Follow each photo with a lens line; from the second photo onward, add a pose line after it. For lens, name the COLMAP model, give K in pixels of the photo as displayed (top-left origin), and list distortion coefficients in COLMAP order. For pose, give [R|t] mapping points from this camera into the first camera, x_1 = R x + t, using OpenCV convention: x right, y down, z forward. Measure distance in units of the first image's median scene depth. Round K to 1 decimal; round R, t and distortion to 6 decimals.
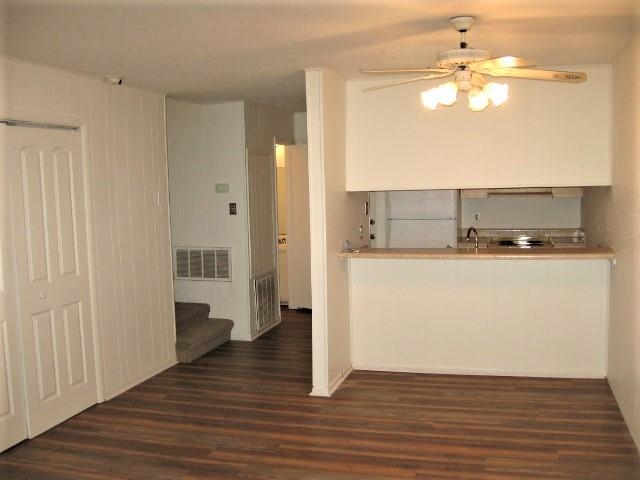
lens RADIAL K [[668.9, 0, 321.9], [0, 668.9, 239.0], [0, 0, 1]] dist [-0.101704, 0.000000]
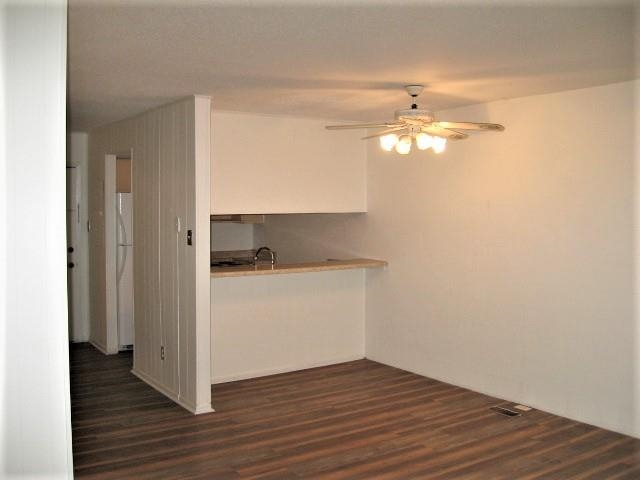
lens RADIAL K [[668.9, 0, 320.6], [0, 668.9, 240.7], [0, 0, 1]] dist [-0.101704, 0.000000]
pose [[0.638374, -0.011765, 0.769636, -0.742827], [0.049335, 0.998453, -0.025659, 0.007291], [-0.768143, 0.054350, 0.637967, 0.221122]]
